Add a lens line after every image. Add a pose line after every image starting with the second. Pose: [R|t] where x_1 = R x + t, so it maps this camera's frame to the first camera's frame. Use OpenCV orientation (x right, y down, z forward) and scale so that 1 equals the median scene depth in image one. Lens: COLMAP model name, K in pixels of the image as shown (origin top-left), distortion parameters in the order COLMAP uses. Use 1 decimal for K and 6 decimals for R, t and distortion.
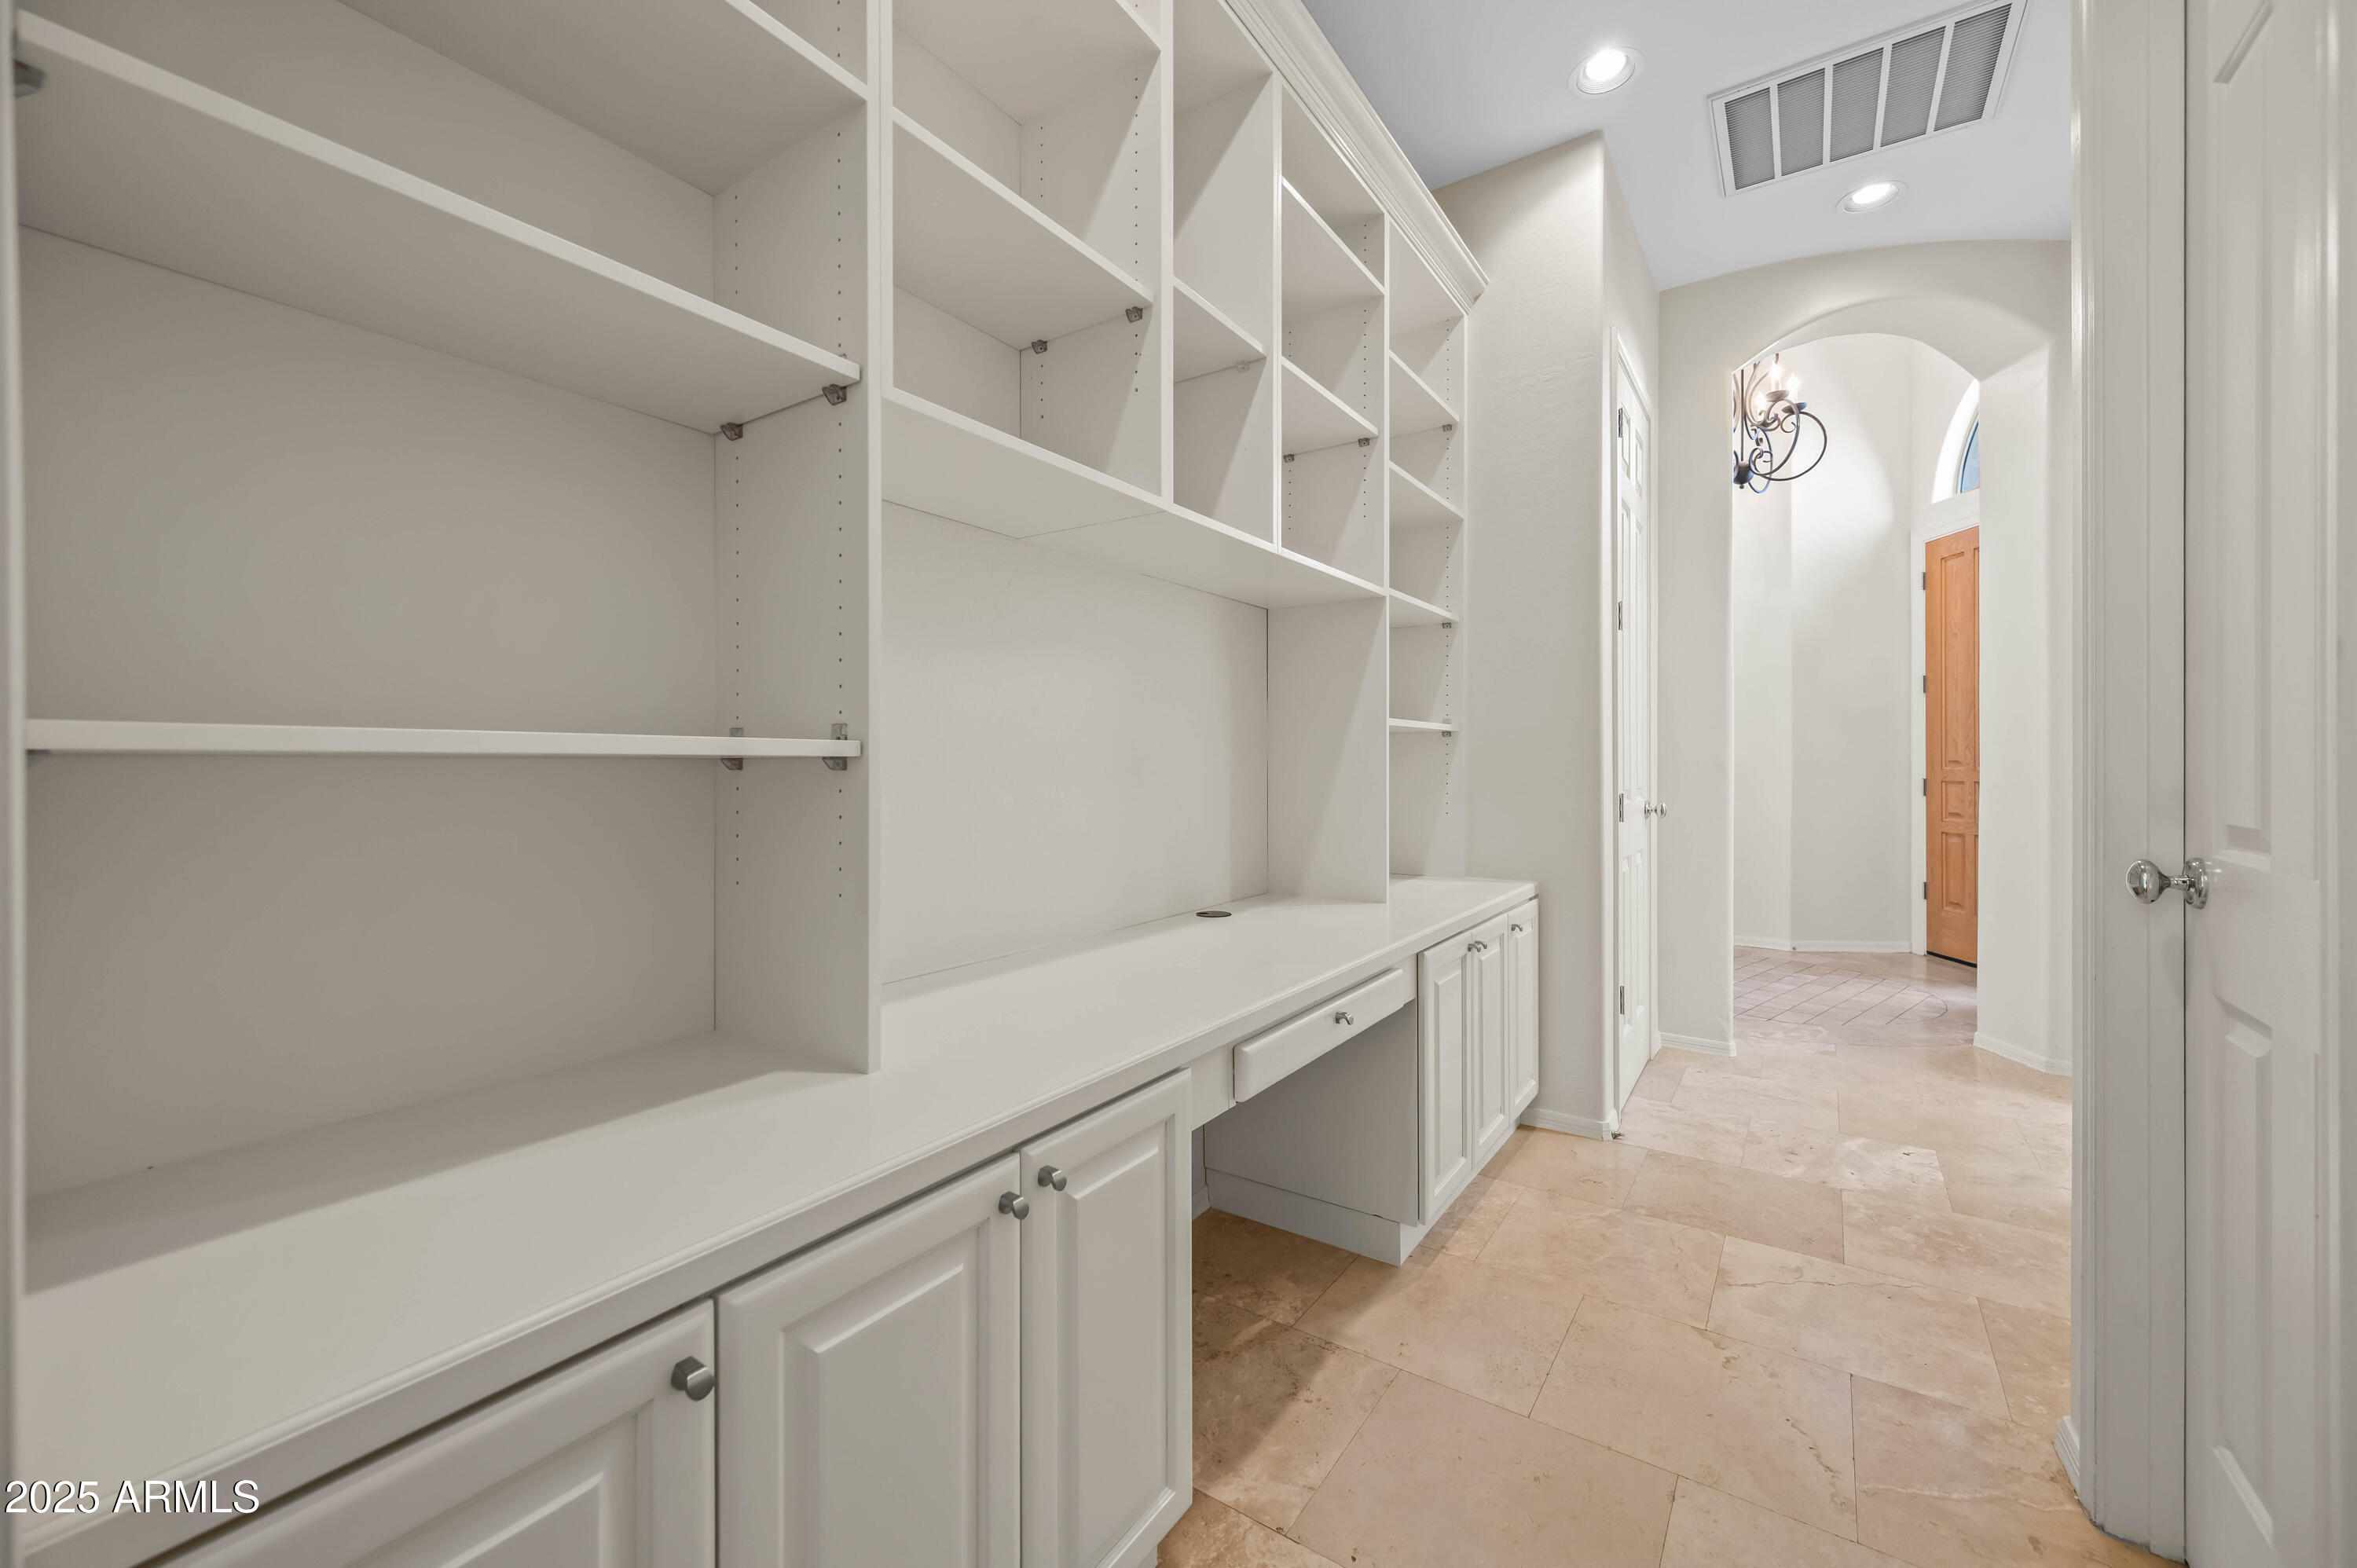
lens RADIAL K [[935.4, 0, 1190.2], [0, 935.4, 764.8], [0, 0, 1]] dist [-0.000694, 0.000367]
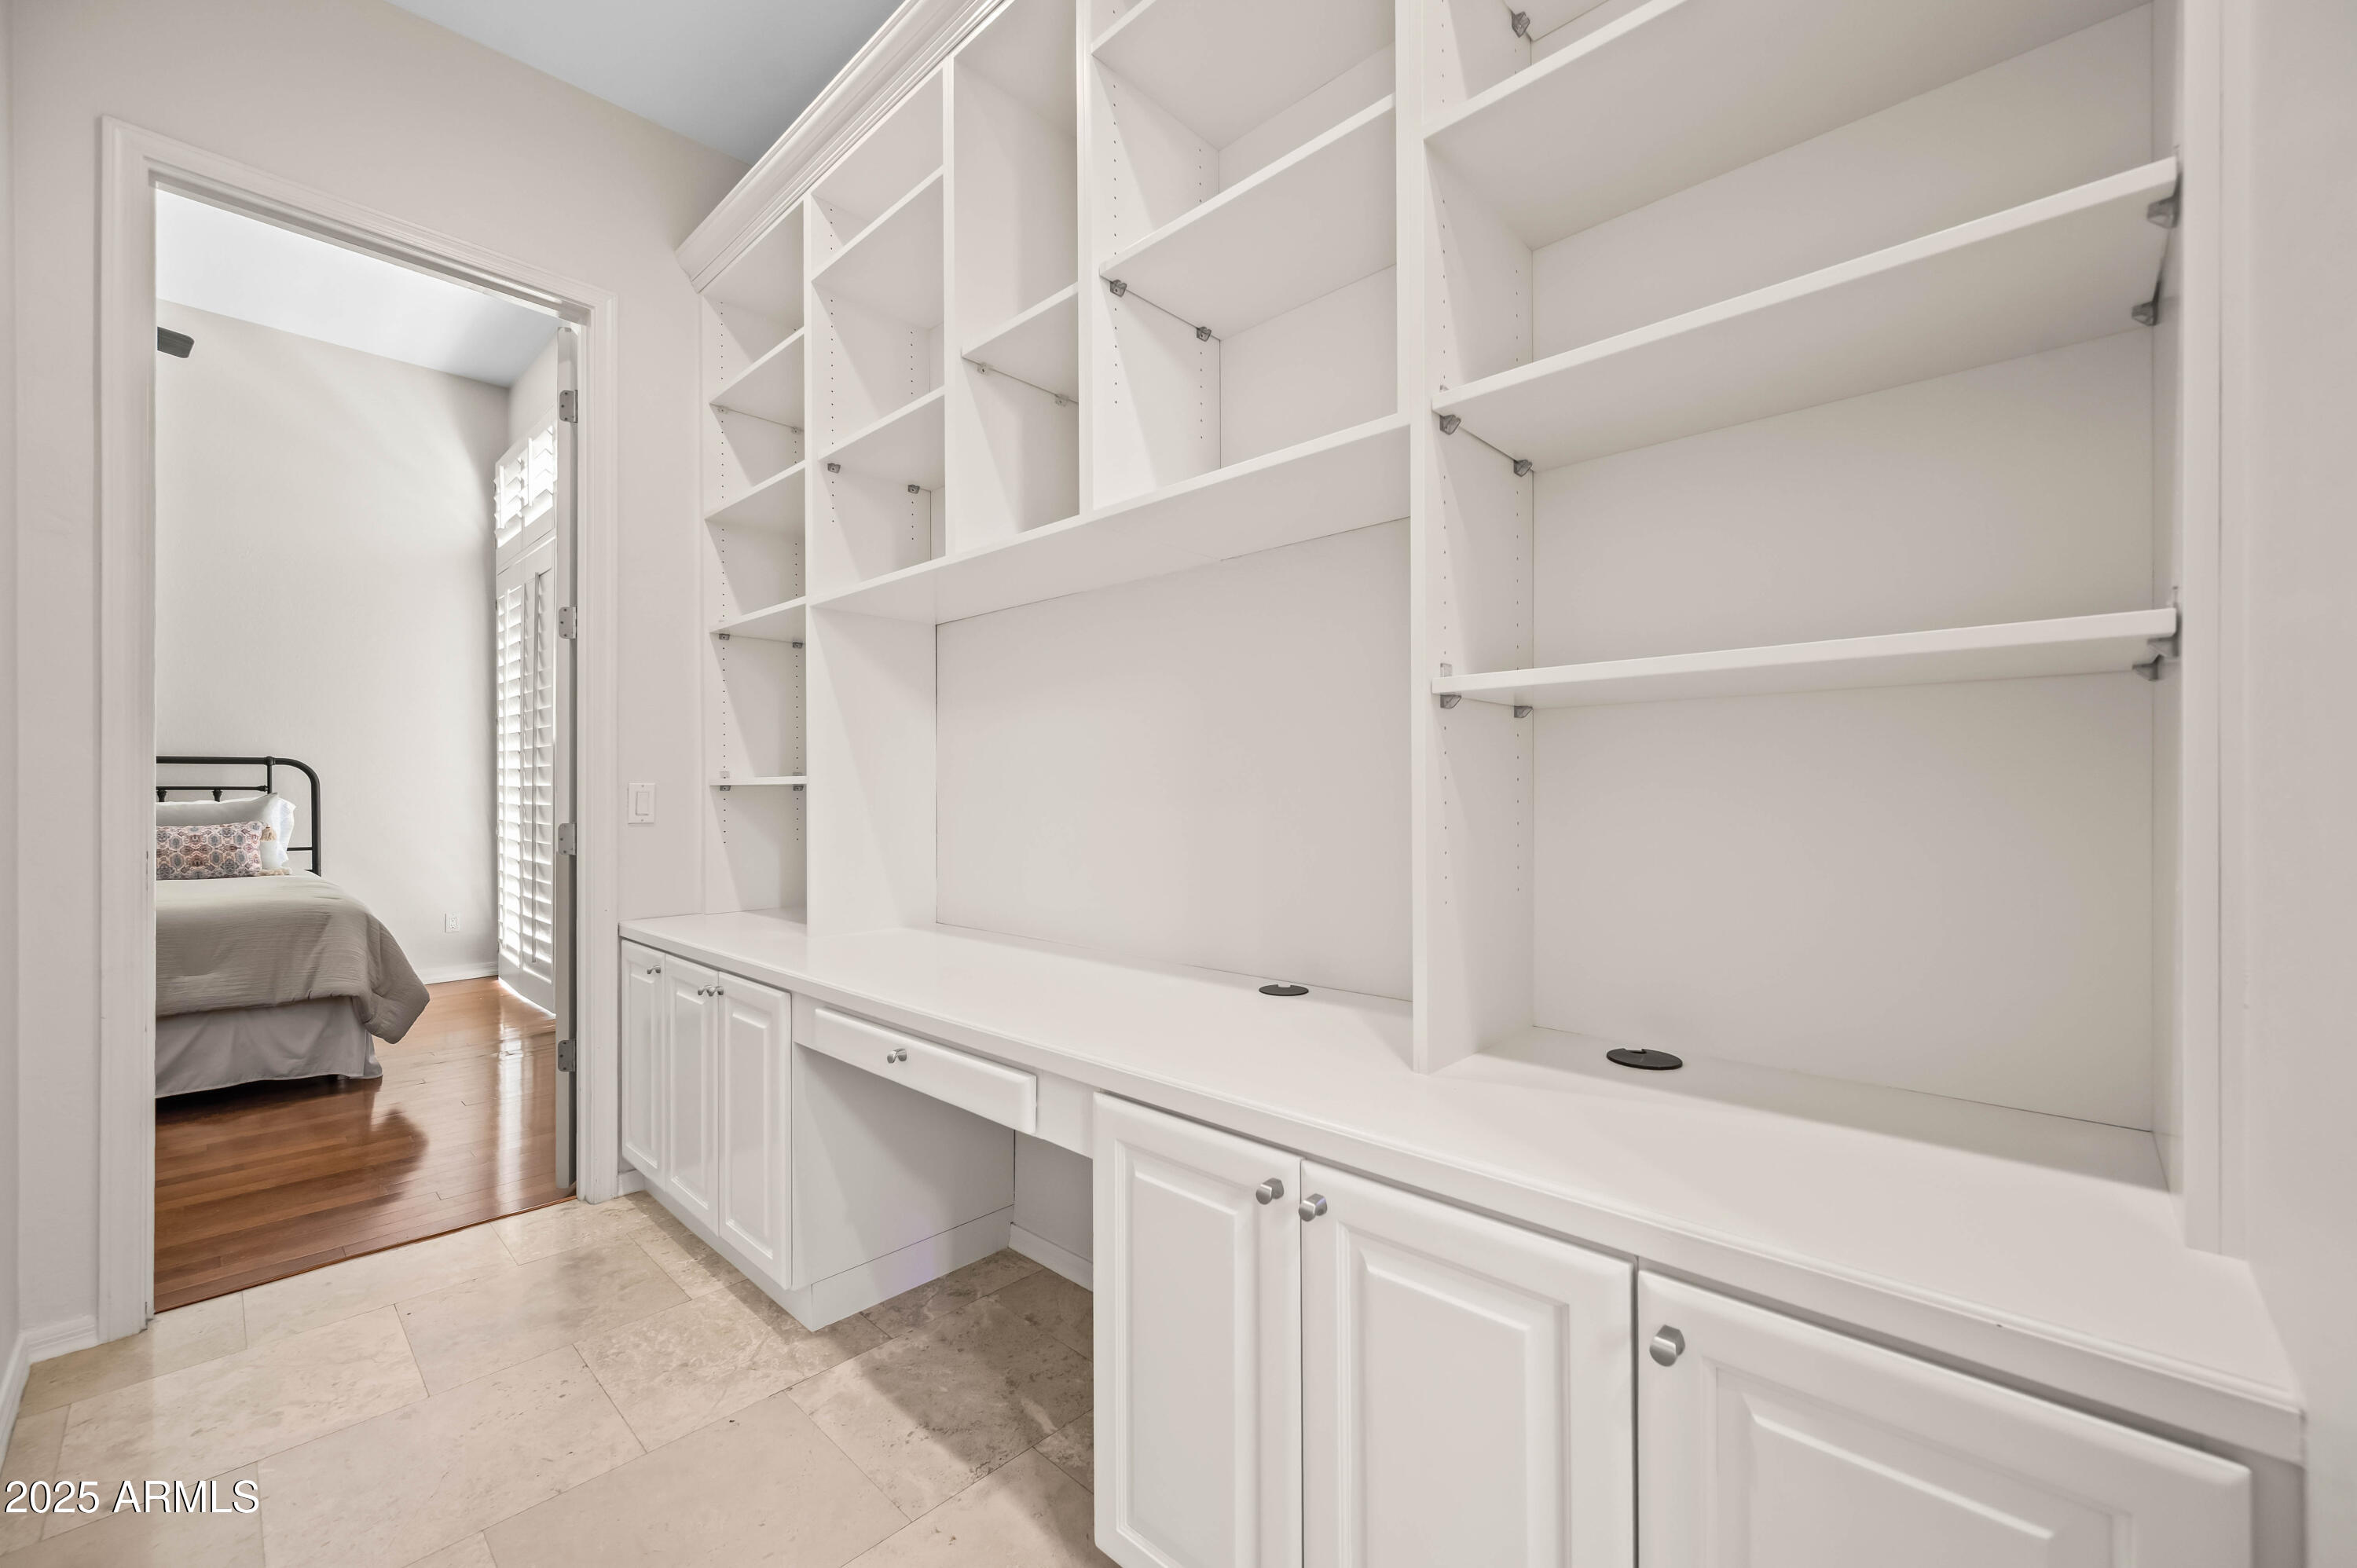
lens RADIAL K [[935.4, 0, 1191.7], [0, 935.4, 787.7], [0, 0, 1]] dist [-0.000694, 0.000367]
pose [[-0.150254, -0.005338, -0.988633, 1.040573], [-0.015827, 0.999870, -0.002994, -0.005207], [0.988521, 0.015197, -0.150319, 1.400831]]
